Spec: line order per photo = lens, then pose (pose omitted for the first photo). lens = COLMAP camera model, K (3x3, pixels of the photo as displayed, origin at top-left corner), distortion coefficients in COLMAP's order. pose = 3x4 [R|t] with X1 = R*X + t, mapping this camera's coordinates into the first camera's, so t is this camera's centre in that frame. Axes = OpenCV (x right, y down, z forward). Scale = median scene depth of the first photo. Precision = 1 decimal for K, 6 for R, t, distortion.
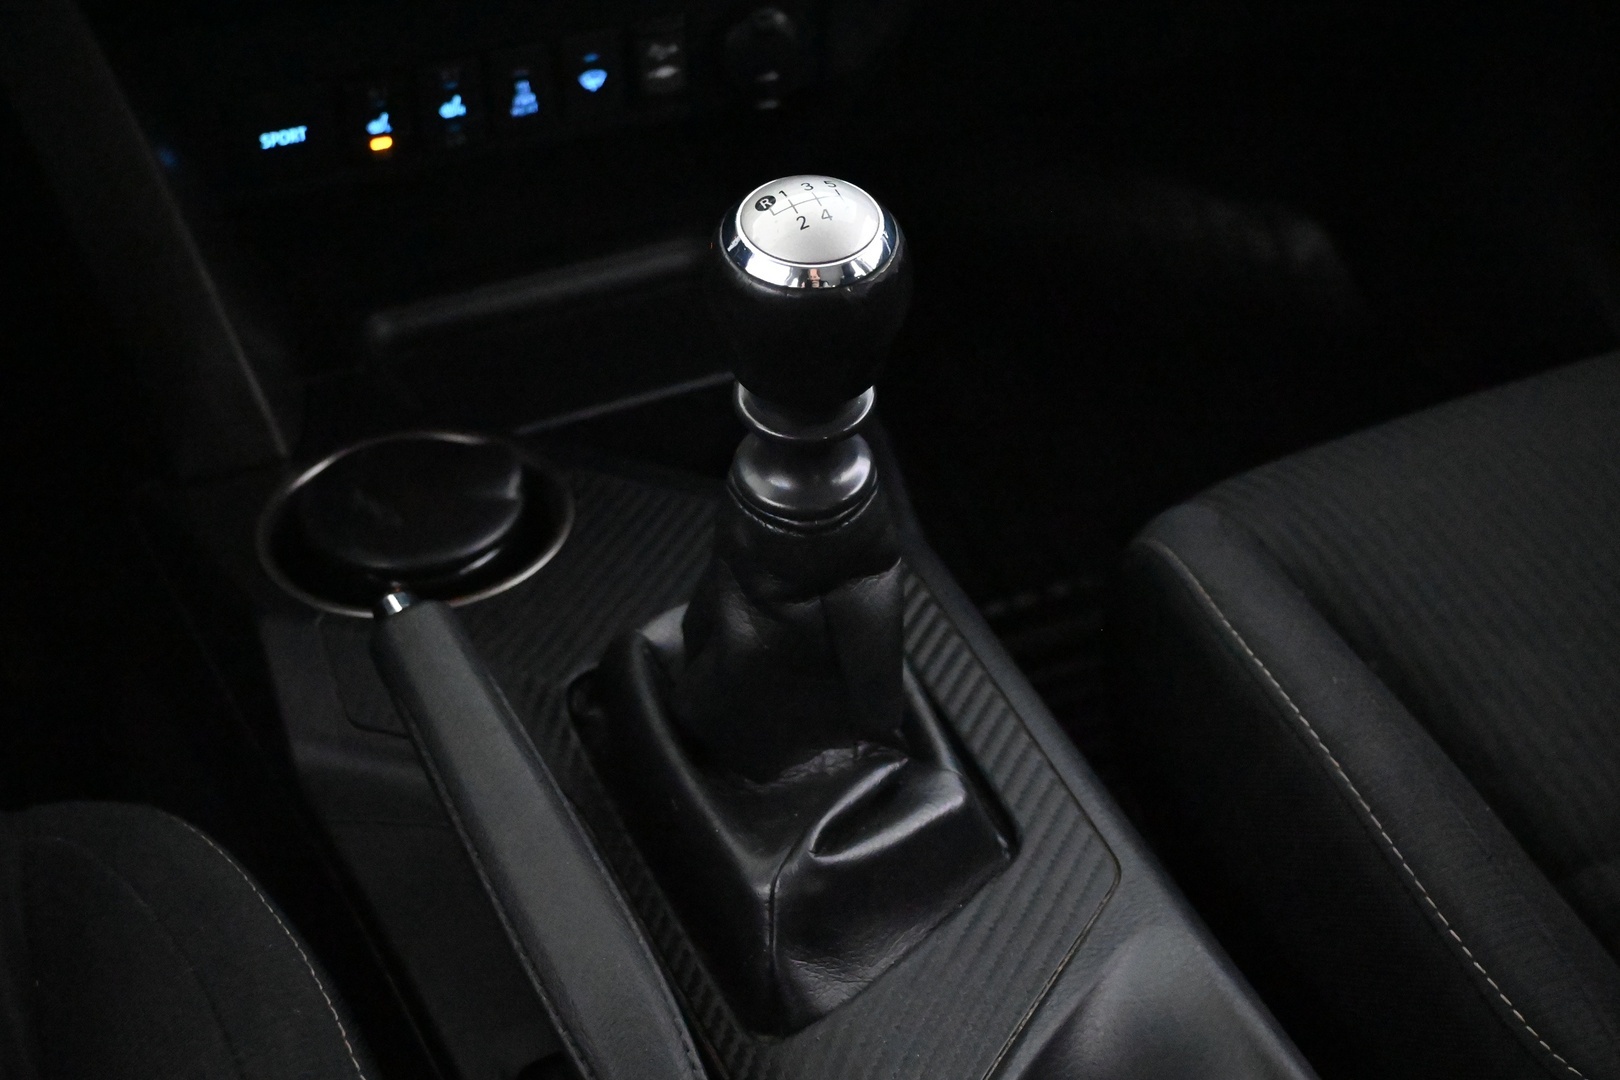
lens RADIAL K [[2308.7, 0, 812.1], [0, 2308.7, 542.3], [0, 0, 1]] dist [-0.017825, 0.000000]
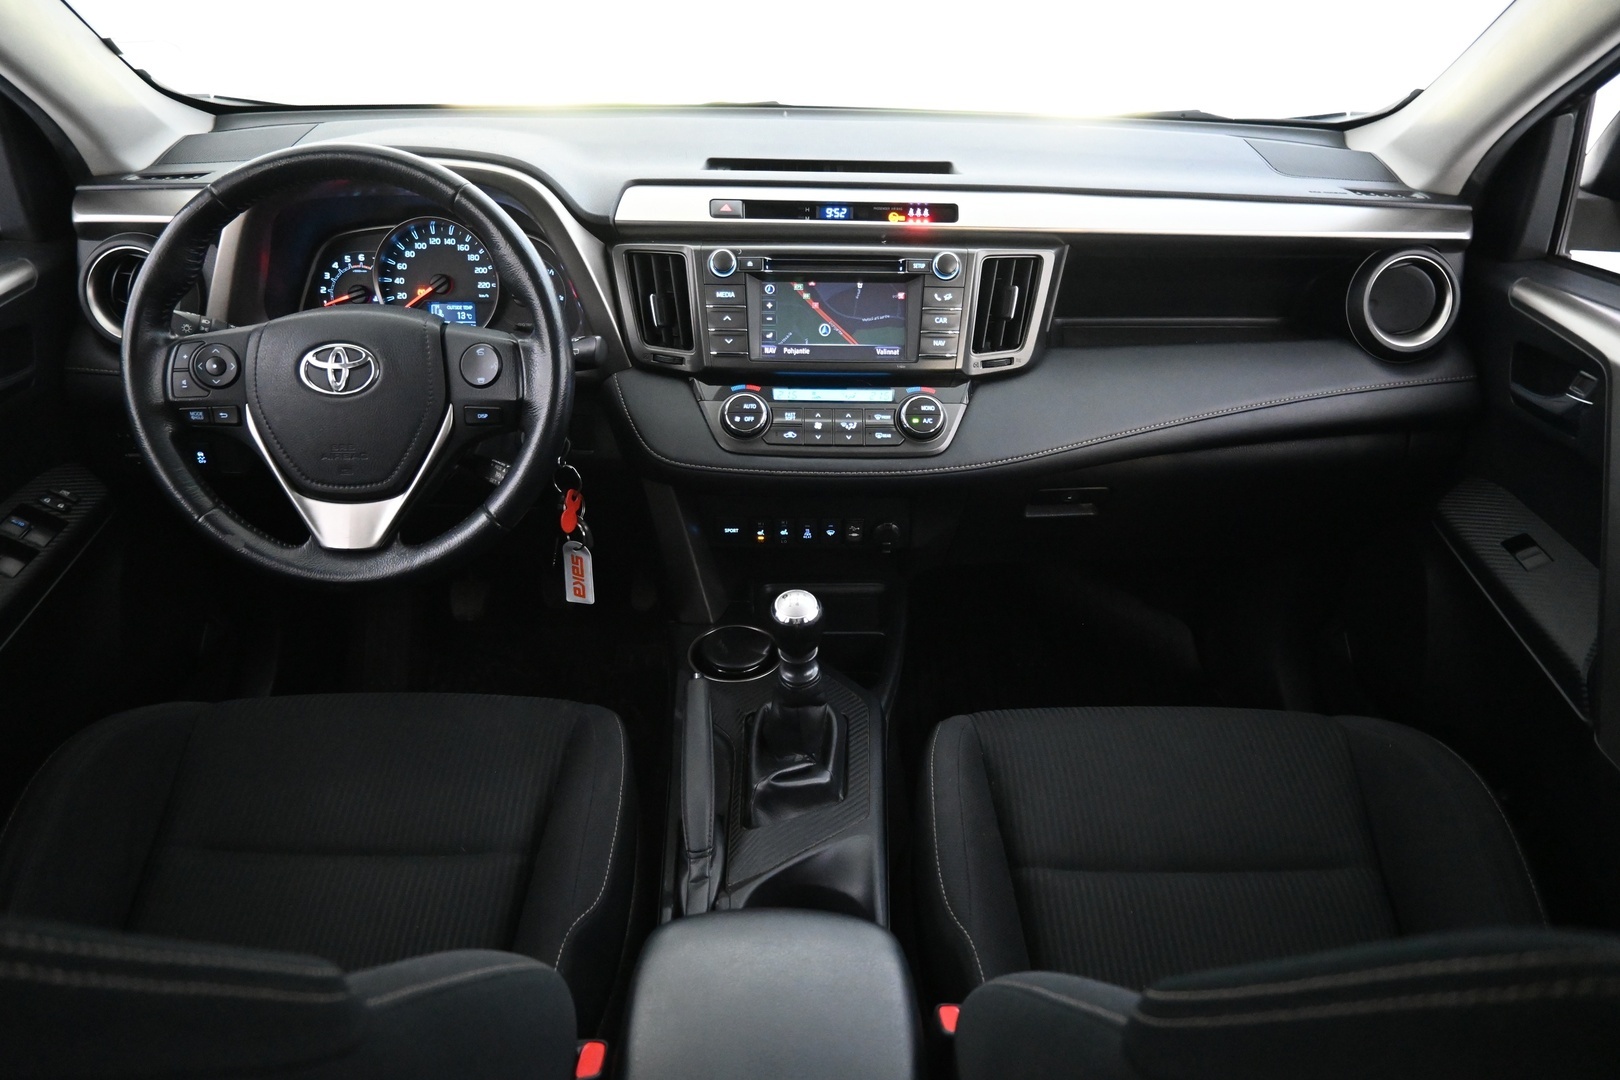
lens RADIAL K [[1080.3, 0, 816.4], [0, 1080.3, 538.5], [0, 0, 1]] dist [-0.017253, -0.001095]
pose [[0.913015, 0.228433, -0.337968, 0.401699], [-0.262029, 0.963392, -0.056709, -0.106046], [0.312642, 0.140334, 0.939448, -0.411204]]
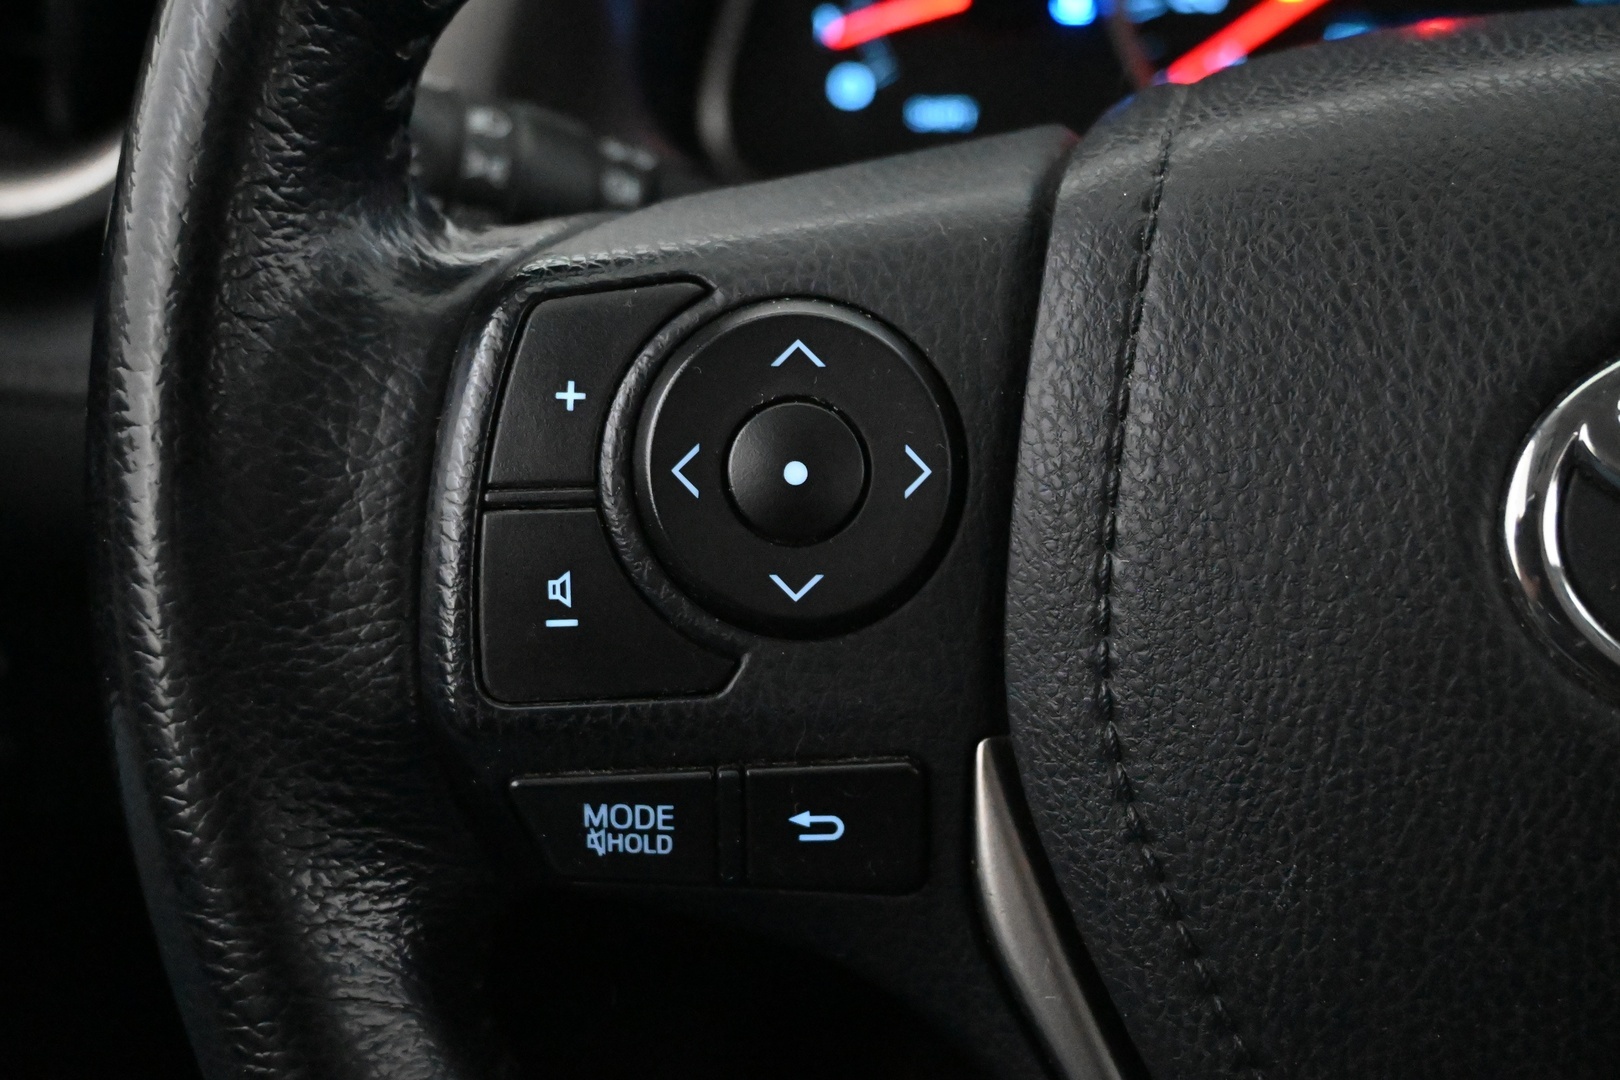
lens RADIAL K [[2159.6, 0, 808.2], [0, 2159.6, 543.8], [0, 0, 1]] dist [0.016458, 0.000000]
pose [[0.871772, 0.246163, -0.423576, -0.480390], [-0.282579, 0.958937, -0.024291, -0.163555], [0.400203, 0.140870, 0.905535, 0.166540]]
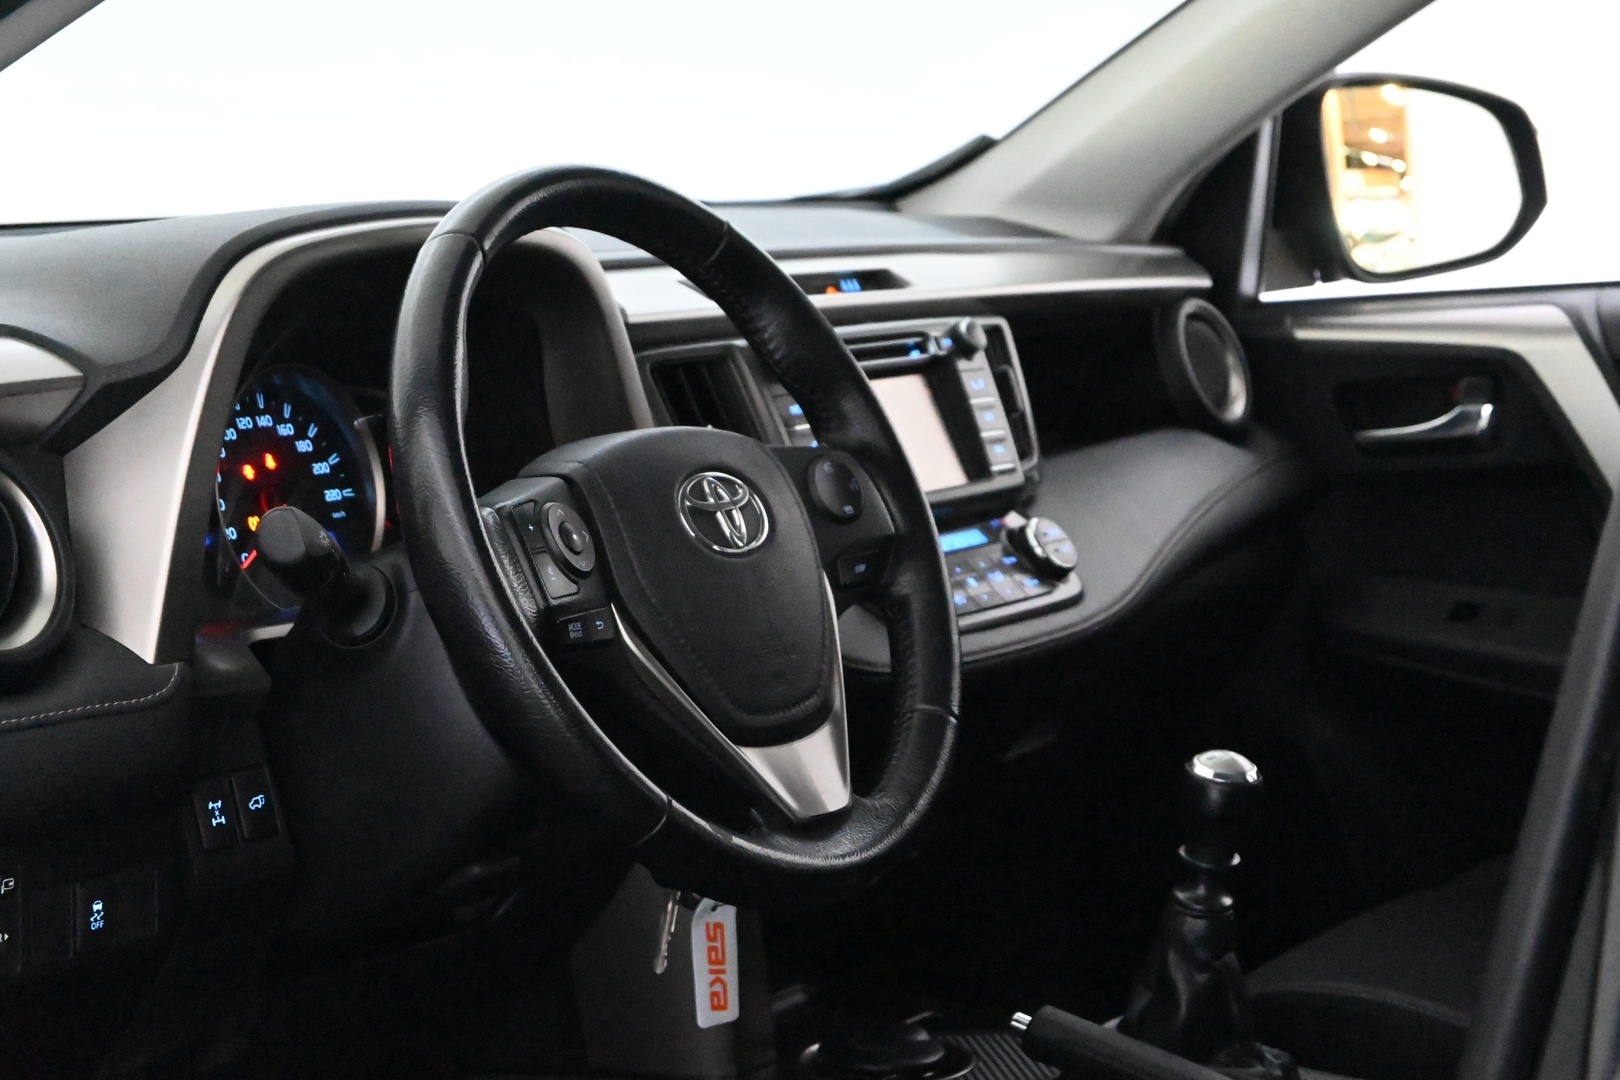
lens RADIAL K [[3388.7, 0, 810.2], [0, 3388.7, 541.0], [0, 0, 1]] dist [-0.110737, 0.000000]
pose [[0.839985, -0.058906, 0.539402, -1.545836], [0.311932, 0.865828, -0.391204, 0.621070], [-0.443985, 0.496862, 0.745658, -1.062482]]
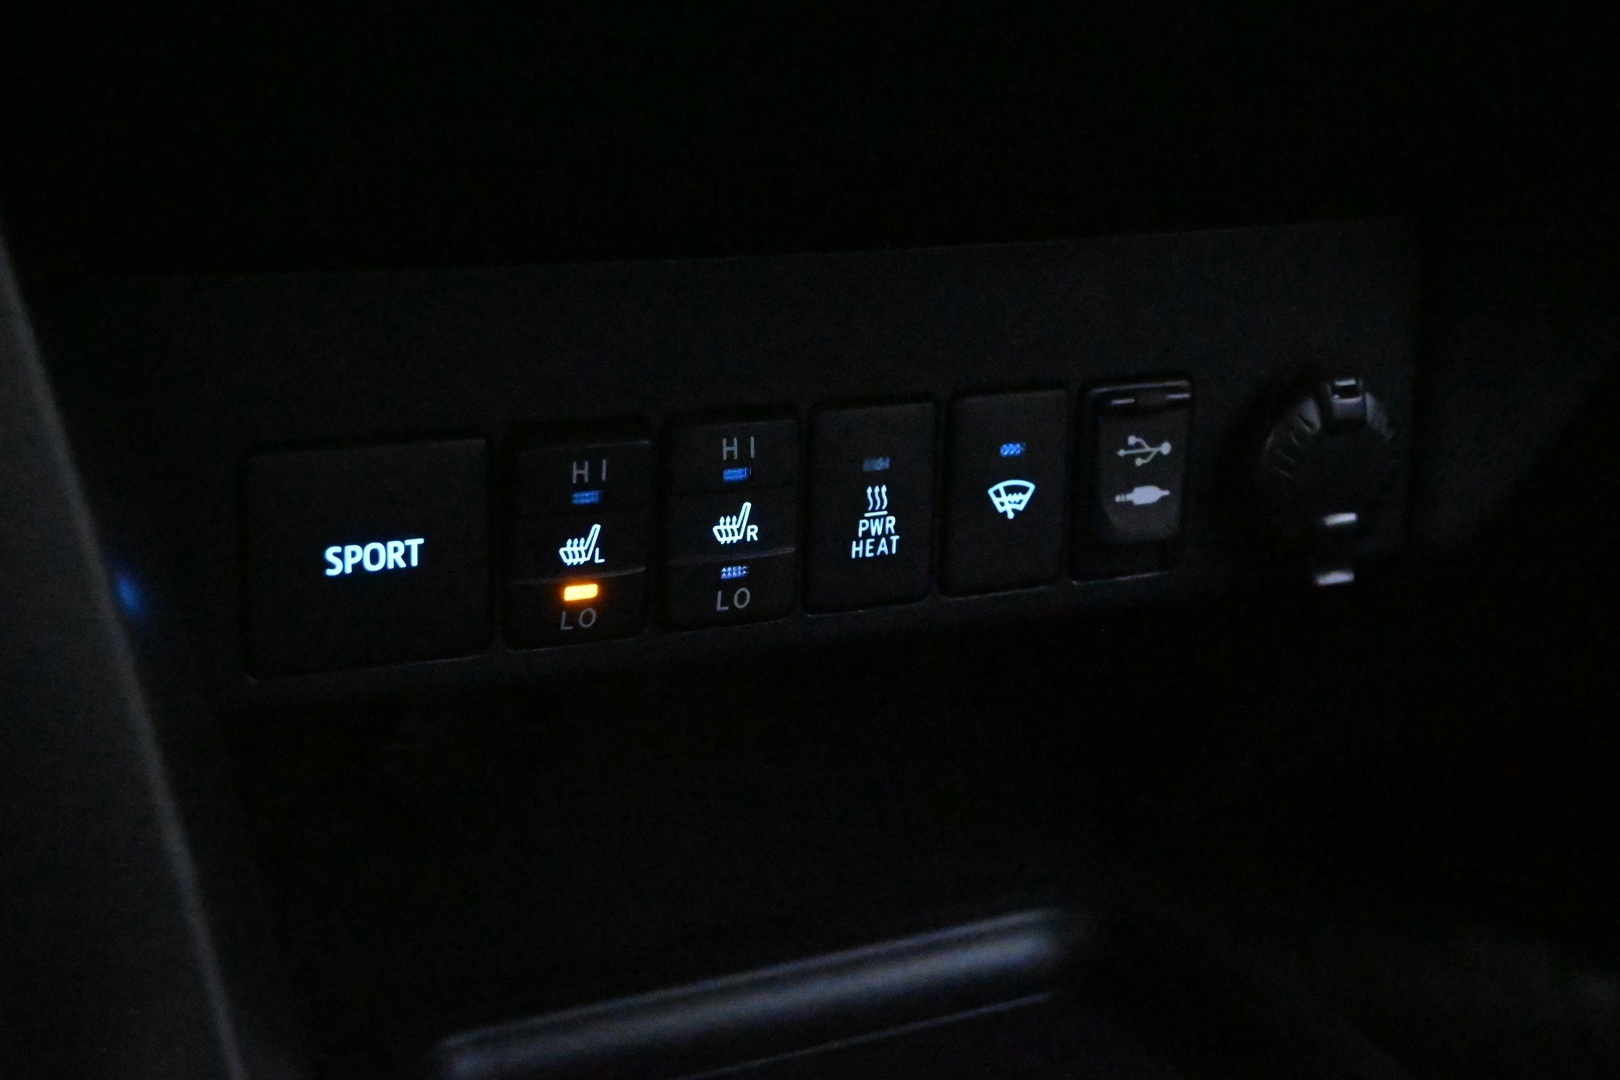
lens RADIAL K [[2506.3, 0, 813.0], [0, 2506.3, 540.4], [0, 0, 1]] dist [-0.052214, 0.000000]
pose [[0.998379, 0.018410, 0.053864, -0.167932], [0.002167, 0.933279, -0.359146, -0.006806], [-0.056882, 0.358681, 0.931726, 0.538414]]
